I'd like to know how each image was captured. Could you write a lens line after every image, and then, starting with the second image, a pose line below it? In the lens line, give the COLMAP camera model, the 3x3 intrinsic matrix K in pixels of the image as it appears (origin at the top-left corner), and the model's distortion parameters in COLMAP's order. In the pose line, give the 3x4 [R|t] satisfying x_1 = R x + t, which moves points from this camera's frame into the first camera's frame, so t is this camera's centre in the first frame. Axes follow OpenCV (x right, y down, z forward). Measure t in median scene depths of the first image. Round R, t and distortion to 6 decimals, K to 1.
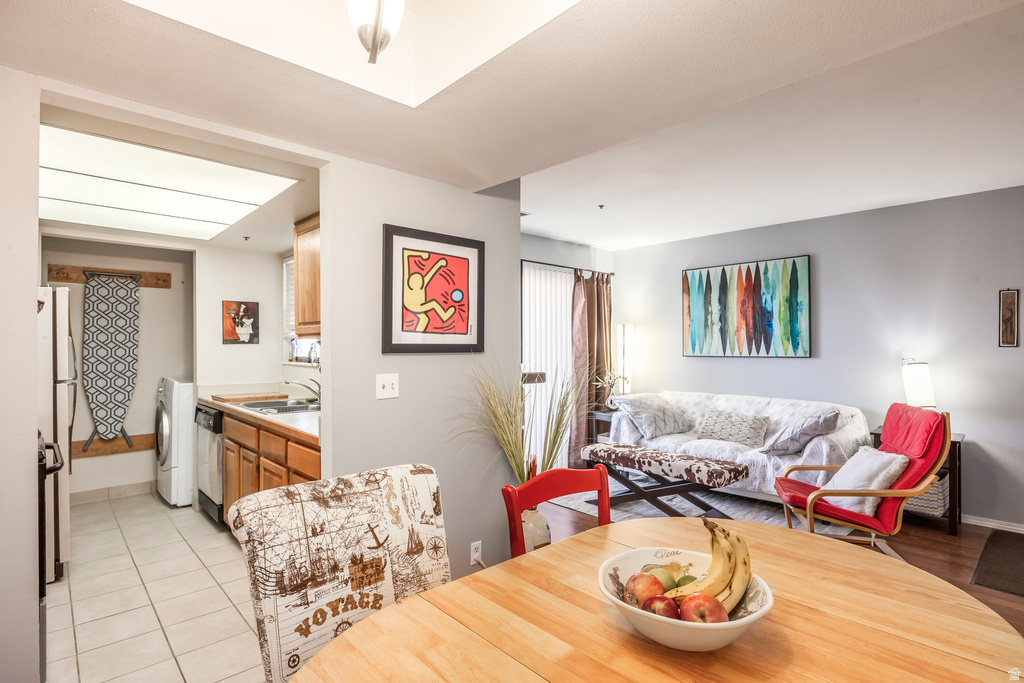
lens RADIAL K [[509.1, 0, 507.6], [0, 509.1, 340.7], [0, 0, 1]] dist [-0.006965, -0.000297]
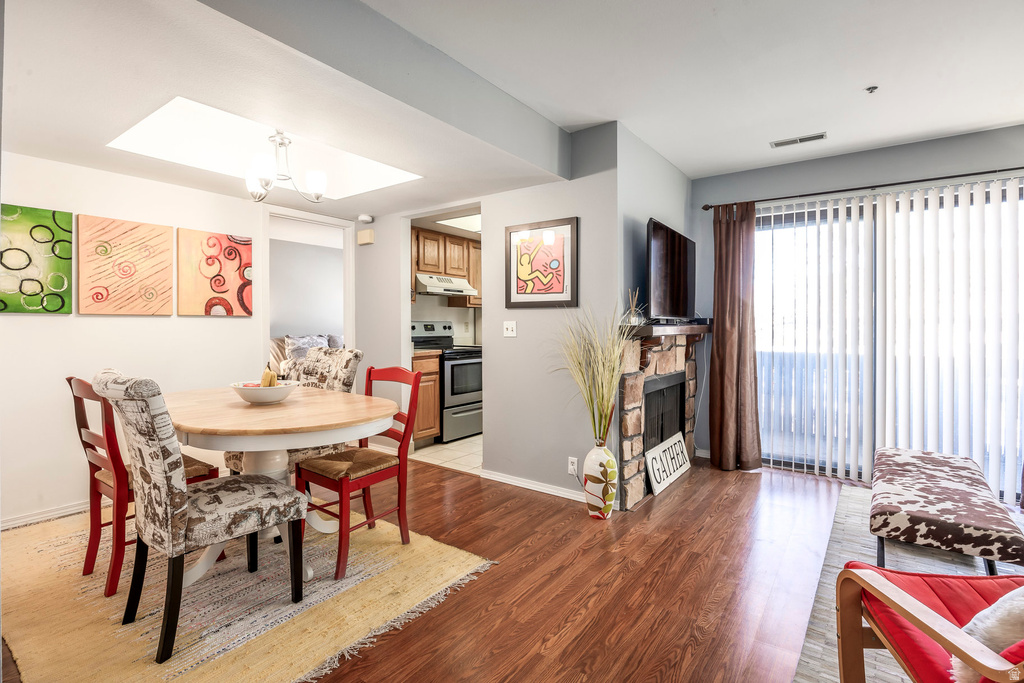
lens RADIAL K [[479.6, 0, 517.4], [0, 479.6, 328.2], [0, 0, 1]] dist [-0.010311, 0.000121]
pose [[0.207966, 0.012483, -0.978056, 0.672726], [0.009107, 0.999851, 0.014697, 0.035583], [0.978094, -0.011964, 0.207821, 0.390963]]
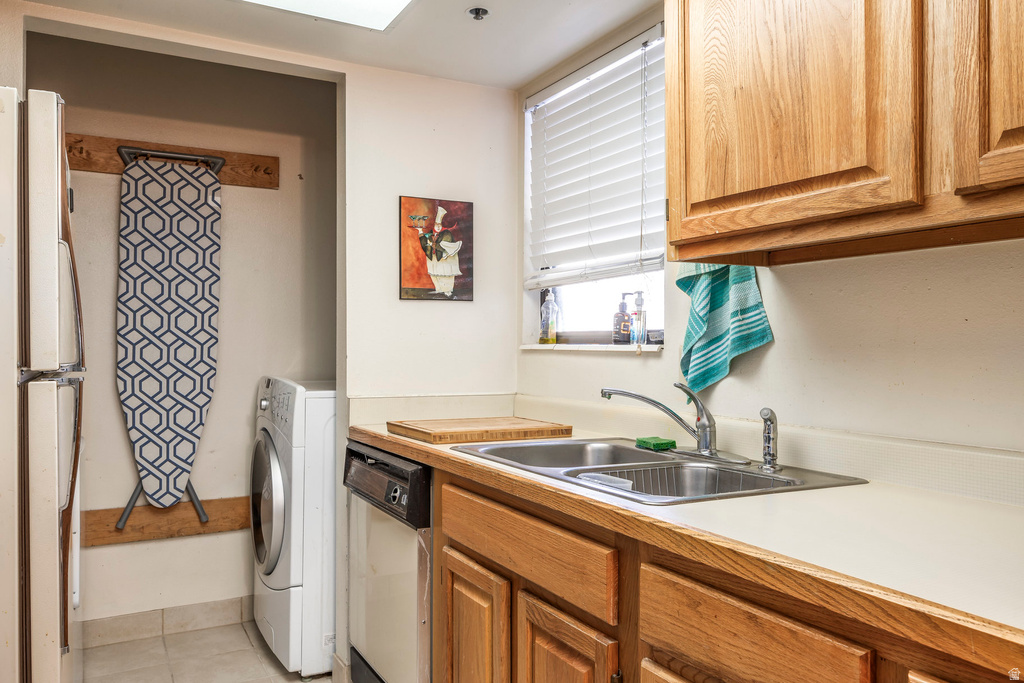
lens RADIAL K [[782.7, 0, 514.1], [0, 782.7, 339.6], [0, 0, 1]] dist [-0.001363, 0.001477]
pose [[0.970221, 0.005076, -0.242170, -0.310258], [-0.004182, 0.999982, 0.004206, 0.036690], [0.242187, -0.003068, 0.970225, 0.391978]]
